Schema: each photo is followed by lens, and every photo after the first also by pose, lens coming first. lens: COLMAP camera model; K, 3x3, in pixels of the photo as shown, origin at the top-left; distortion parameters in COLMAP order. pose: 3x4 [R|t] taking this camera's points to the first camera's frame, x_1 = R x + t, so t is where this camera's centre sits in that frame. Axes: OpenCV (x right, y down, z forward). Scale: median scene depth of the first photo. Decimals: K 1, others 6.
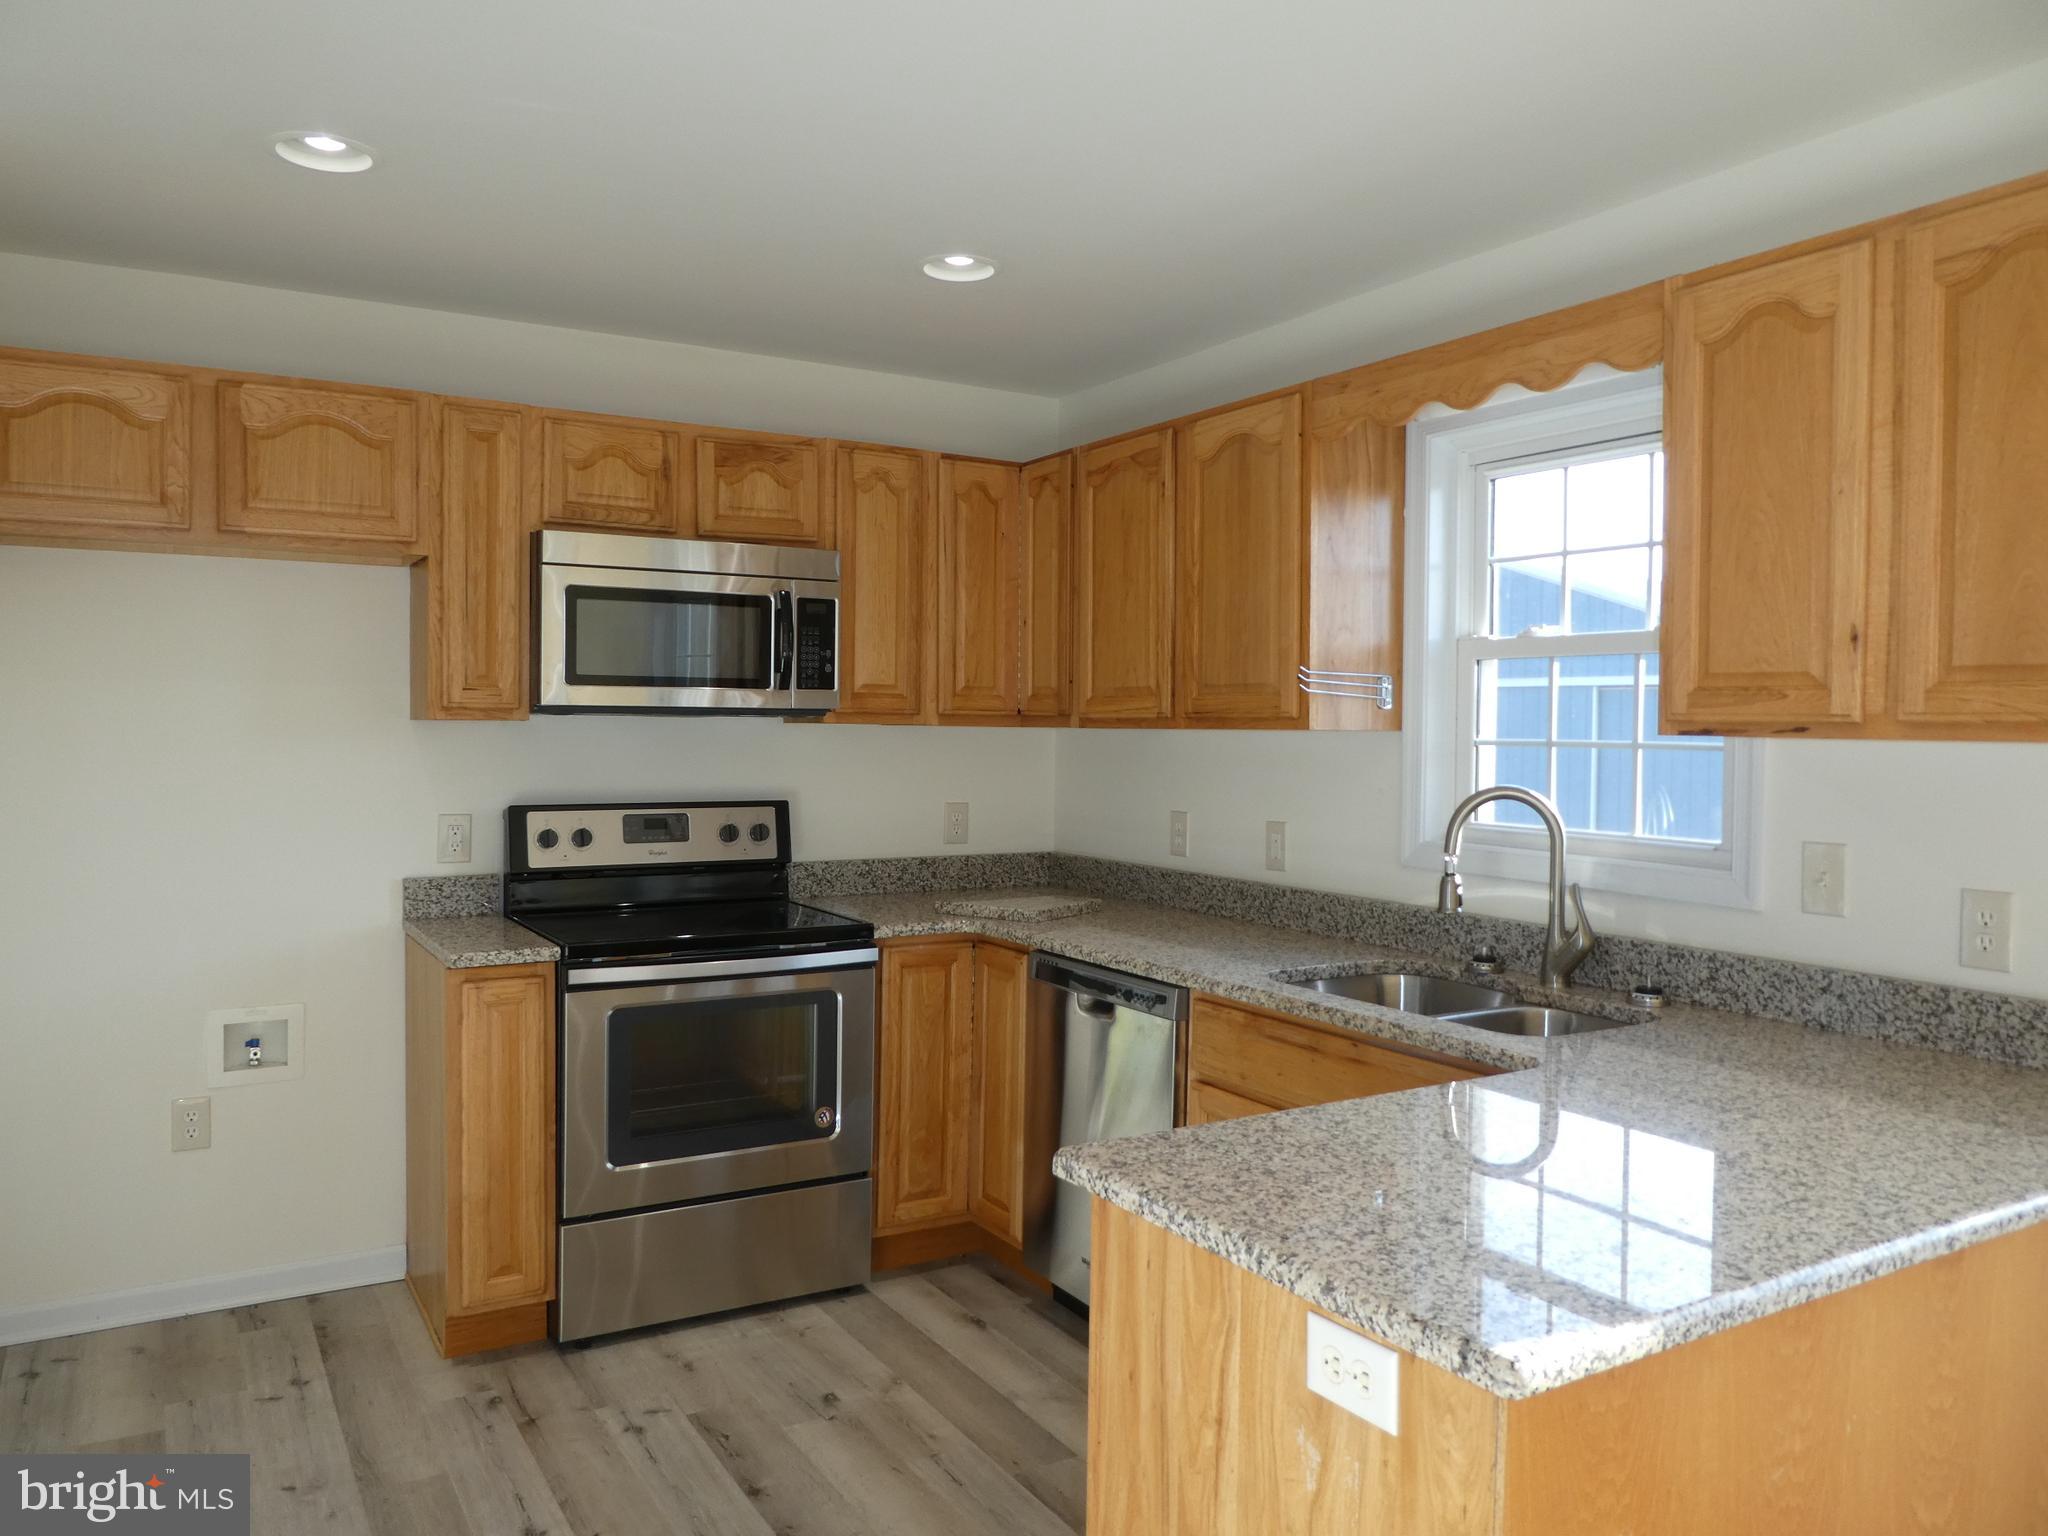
lens RADIAL K [[1467.7, 0, 1027.3], [0, 1467.7, 751.3], [0, 0, 1]] dist [-0.027714, 0.011963]
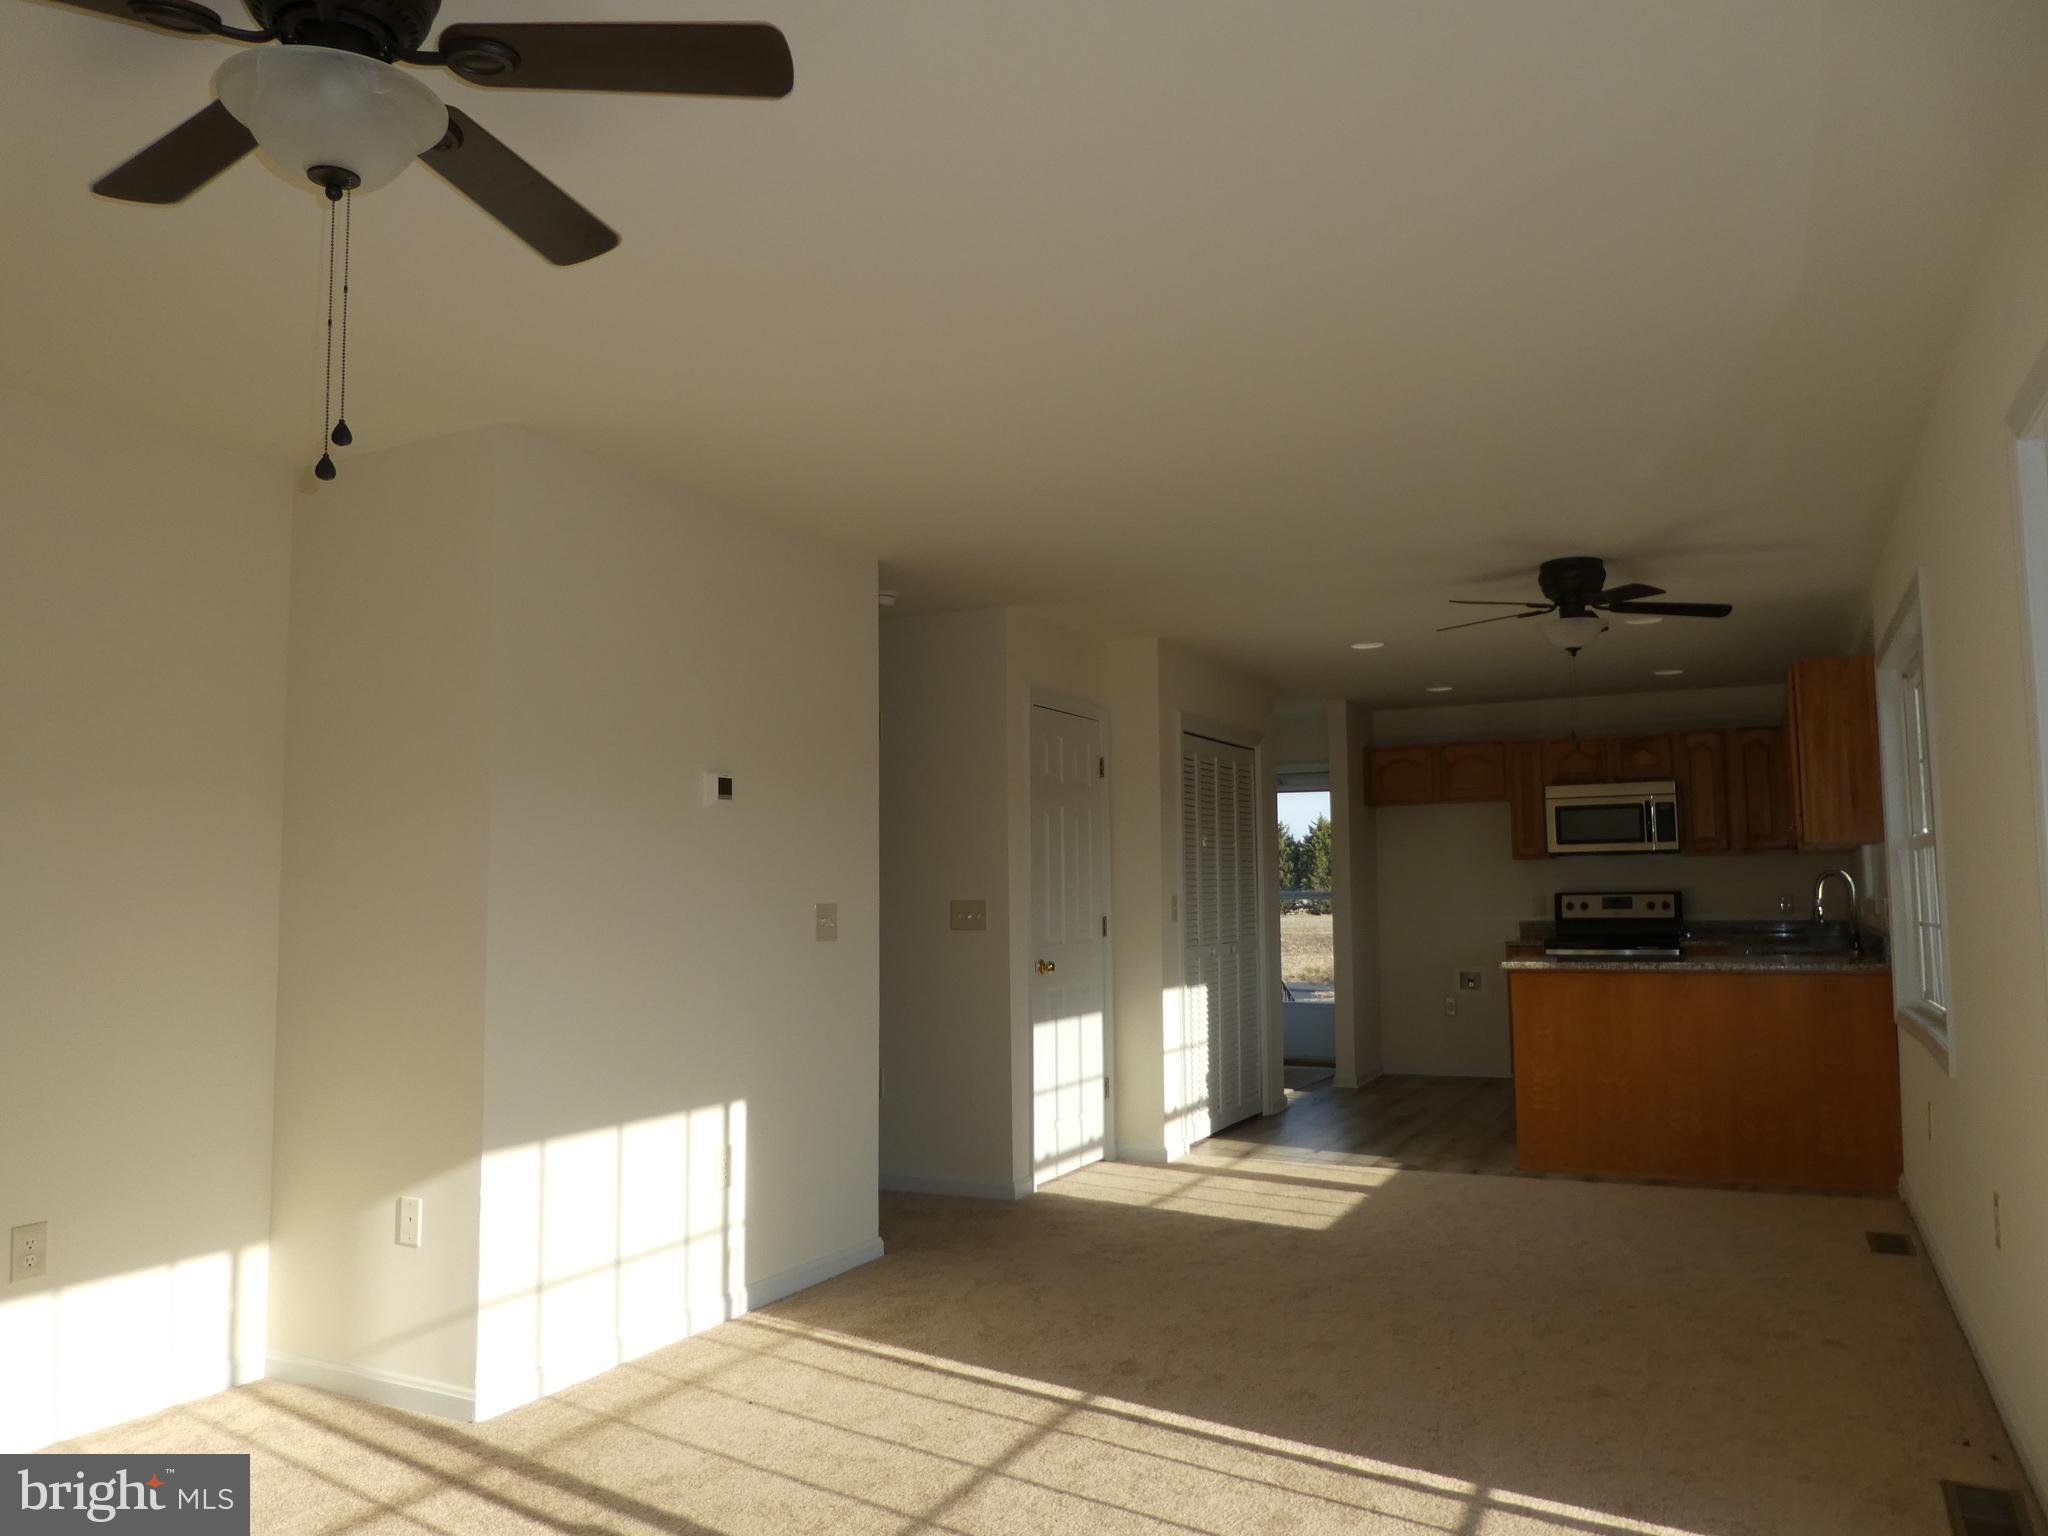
lens RADIAL K [[1467.7, 0, 1028.7], [0, 1467.7, 765.5], [0, 0, 1]] dist [-0.027714, 0.011963]
pose [[0.519497, -0.091323, -0.849578, 1.539884], [-0.002528, 0.994104, -0.108405, 0.108518], [0.854468, 0.058464, 0.516203, -1.256004]]
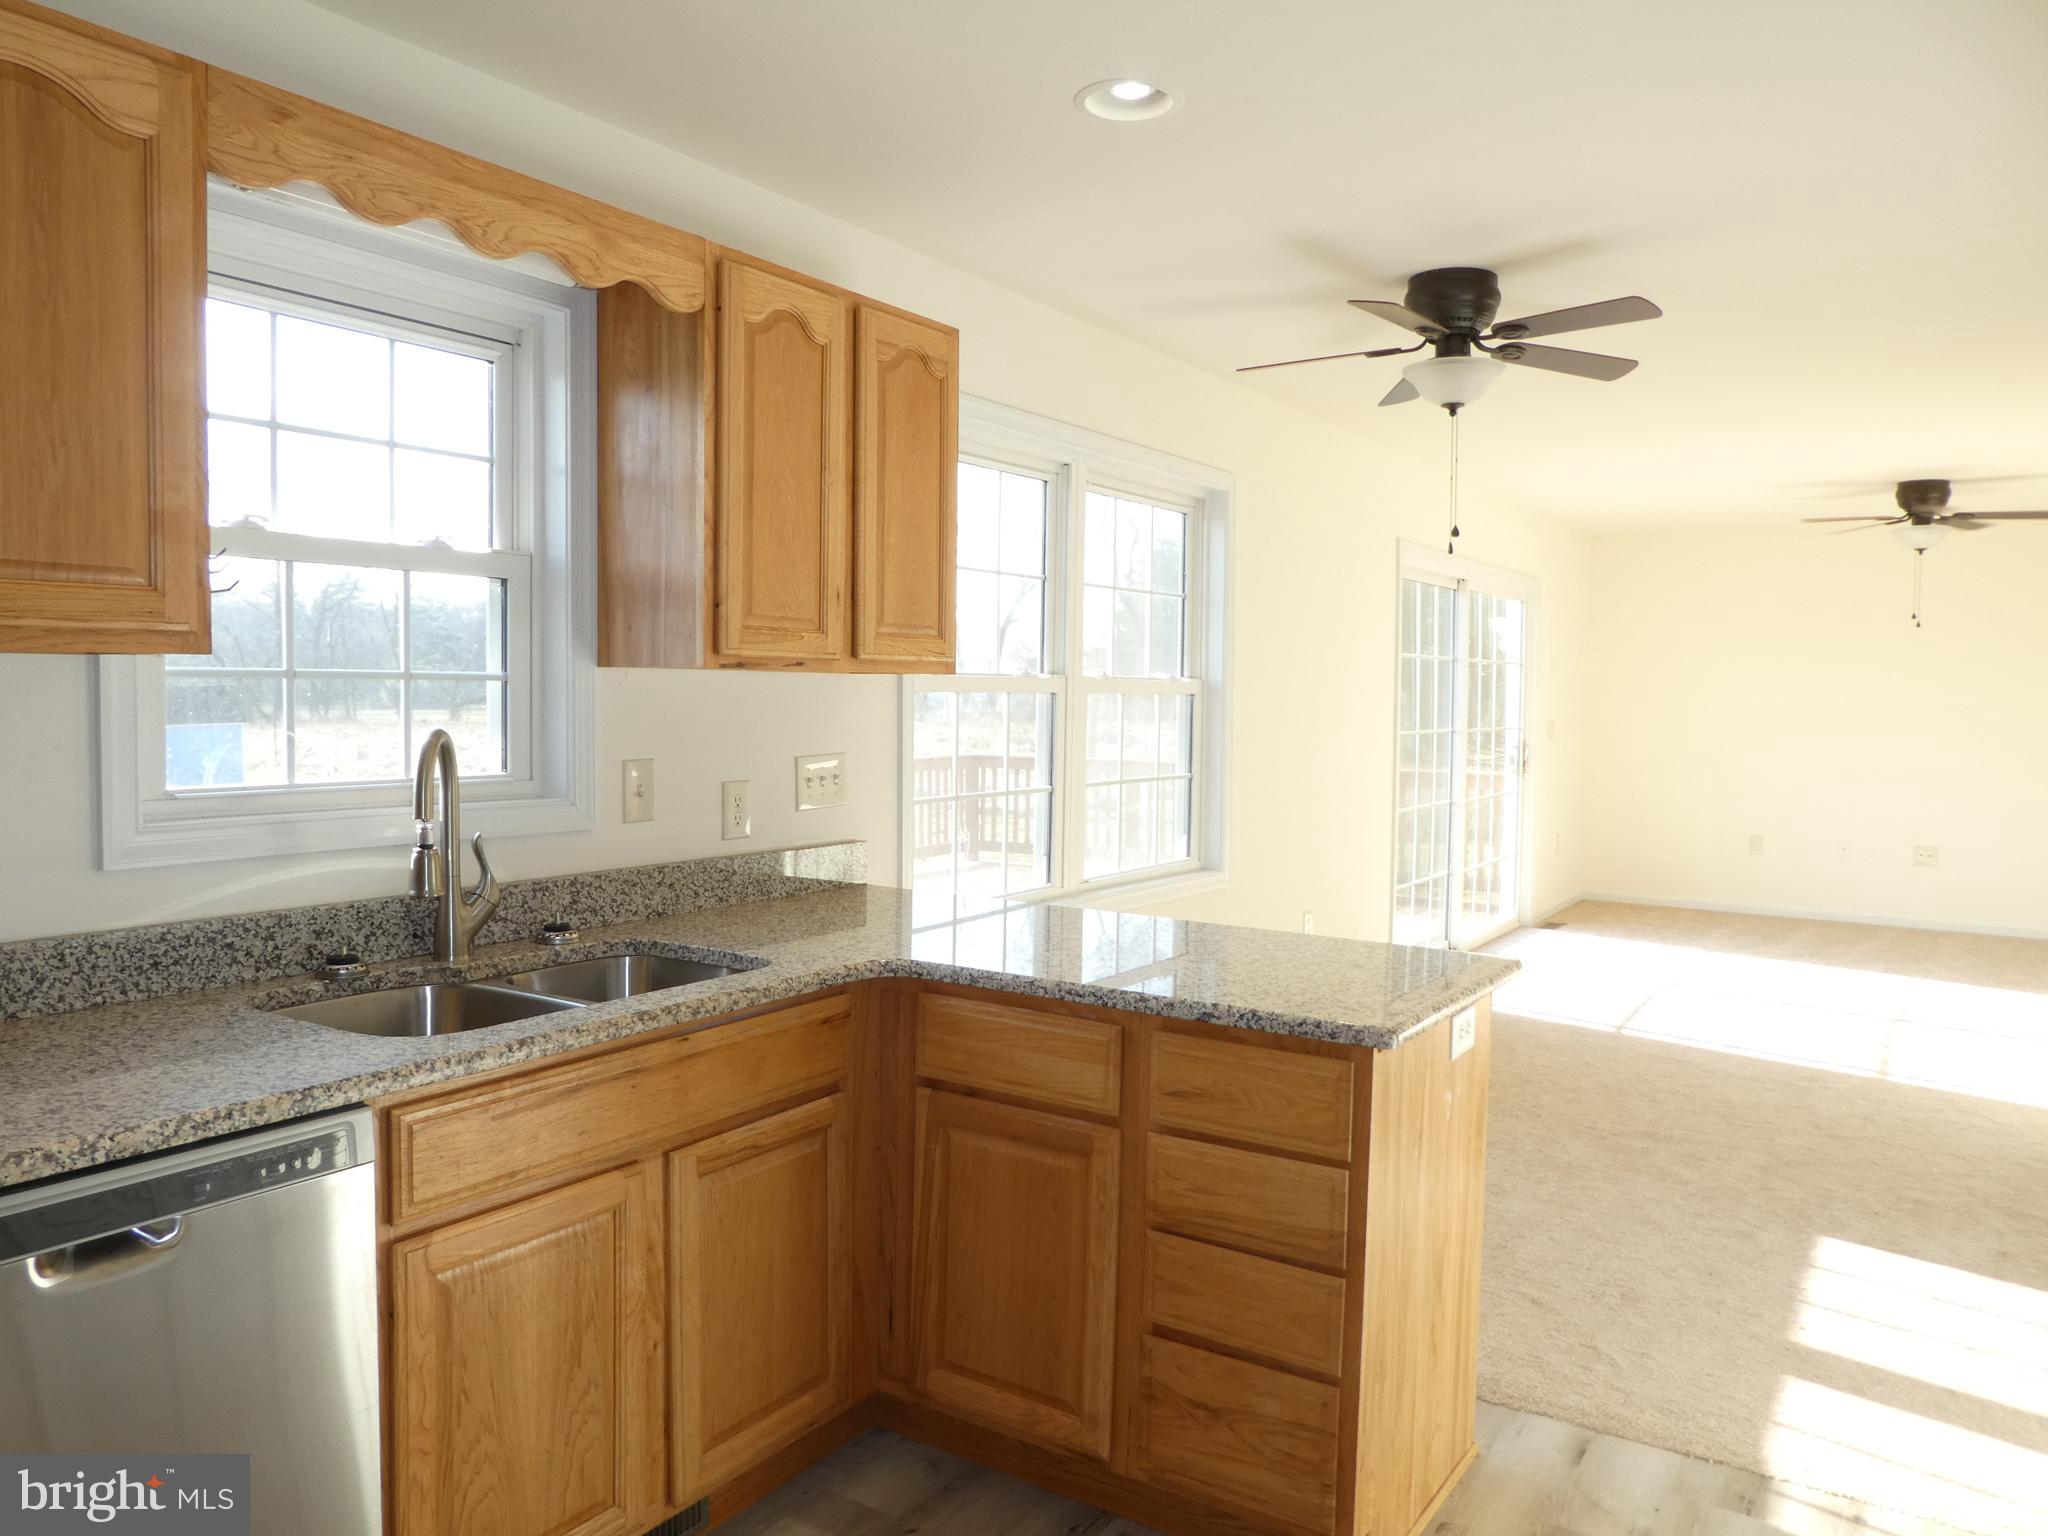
lens RADIAL K [[1467.7, 0, 1034.3], [0, 1467.7, 745.7], [0, 0, 1]] dist [-0.027714, 0.011963]
pose [[-0.429635, -0.060109, 0.901000, -0.490572], [-0.006788, 0.997969, 0.063341, -0.018113], [-0.902977, 0.021098, -0.429170, 0.947747]]
